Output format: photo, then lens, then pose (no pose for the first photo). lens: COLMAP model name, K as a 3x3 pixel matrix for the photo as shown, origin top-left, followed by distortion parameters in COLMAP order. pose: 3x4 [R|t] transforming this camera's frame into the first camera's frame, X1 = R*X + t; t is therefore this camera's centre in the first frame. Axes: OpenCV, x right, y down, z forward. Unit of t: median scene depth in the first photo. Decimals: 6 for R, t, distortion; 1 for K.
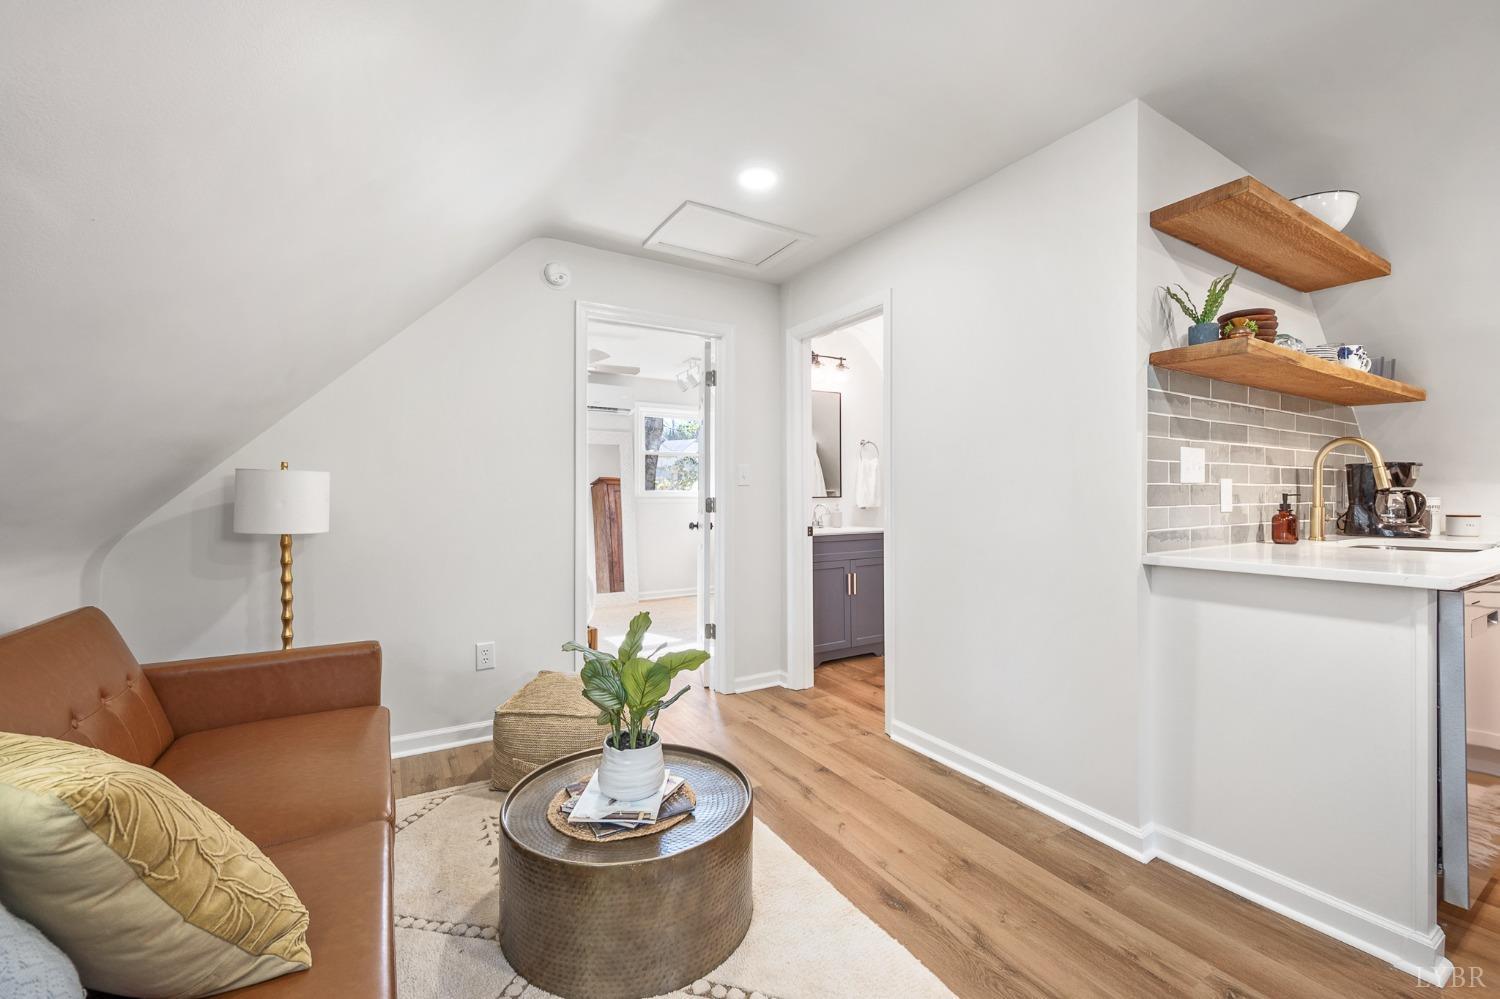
lens RADIAL K [[600.8, 0, 748.8], [0, 600.8, 499.4], [0, 0, 1]] dist [-0.005202, 0.001320]
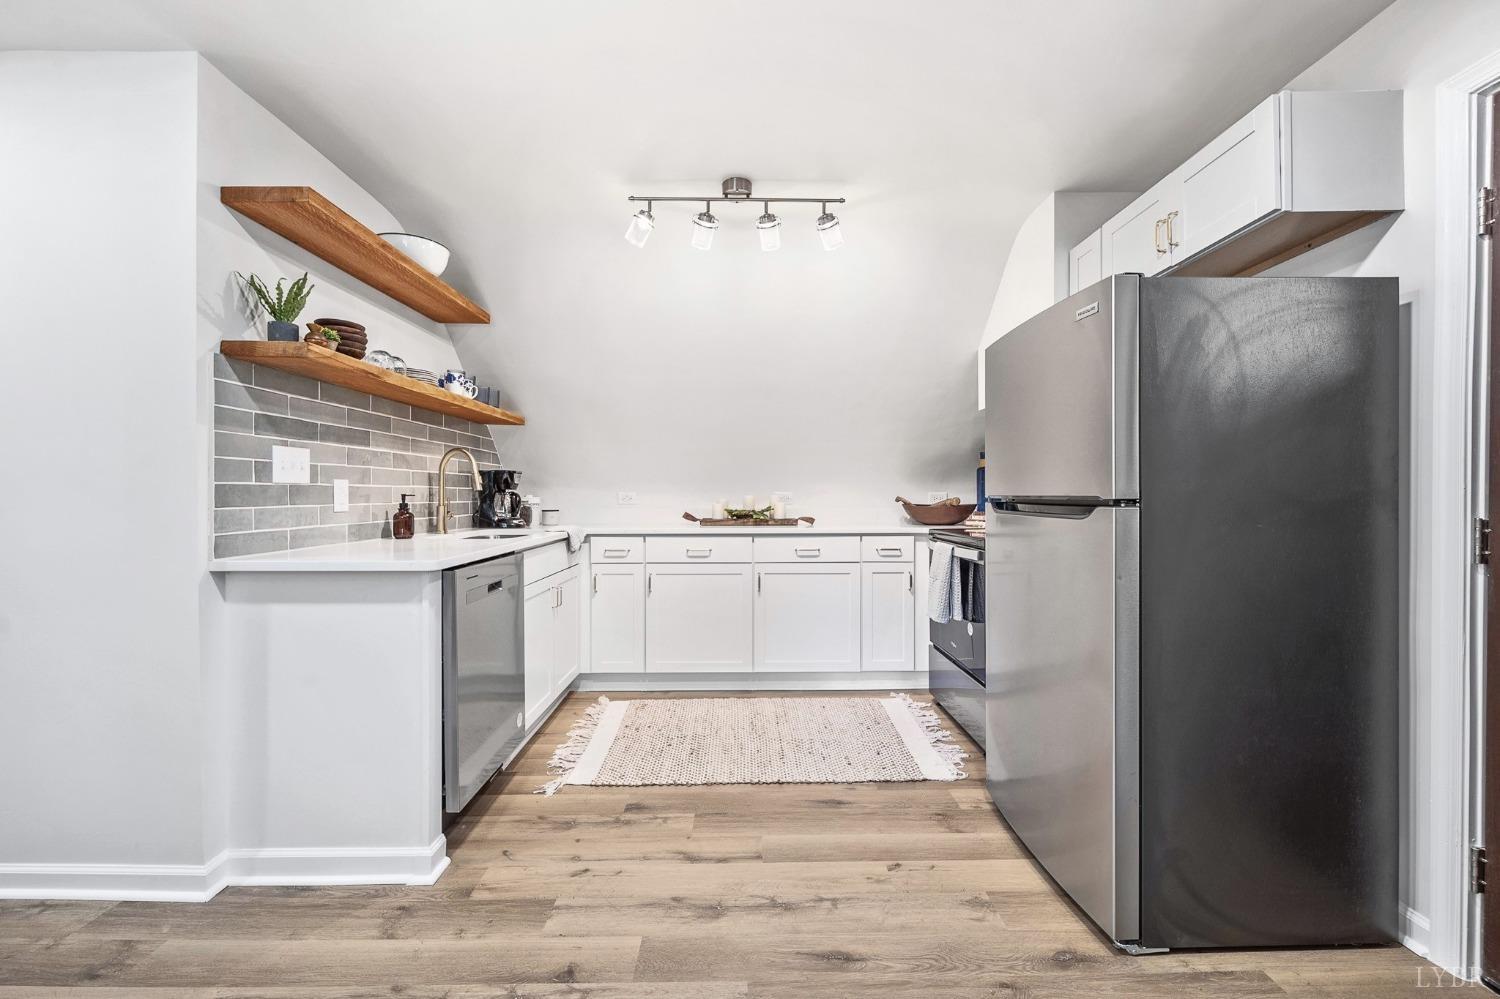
lens RADIAL K [[600.8, 0, 750.3], [0, 600.8, 501.0], [0, 0, 1]] dist [-0.005202, 0.001320]
pose [[0.505921, -0.004662, 0.862567, 0.265342], [0.000015, 0.999985, 0.005396, -0.003171], [-0.862580, -0.002717, 0.505914, -0.148072]]
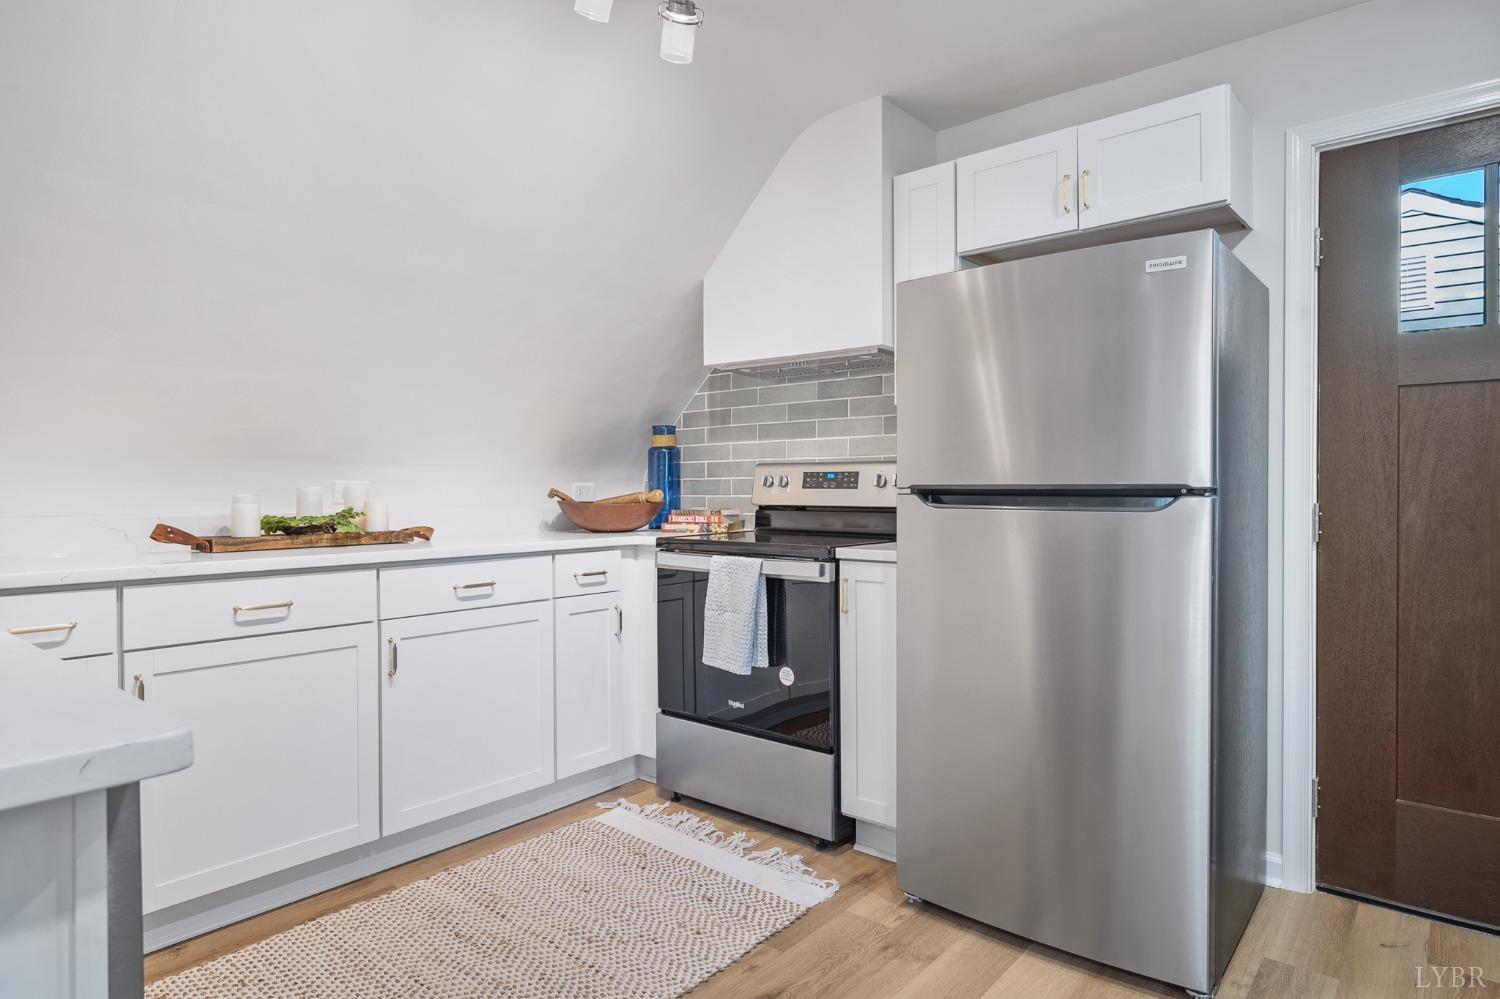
lens RADIAL K [[860.7, 0, 741.6], [0, 860.7, 497.5], [0, 0, 1]] dist [-0.000389, -0.001362]
pose [[-0.319070, -0.005075, 0.947718, 0.405173], [0.005174, 0.999961, 0.007097, -0.000171], [-0.947717, 0.007168, -0.319031, 0.561263]]
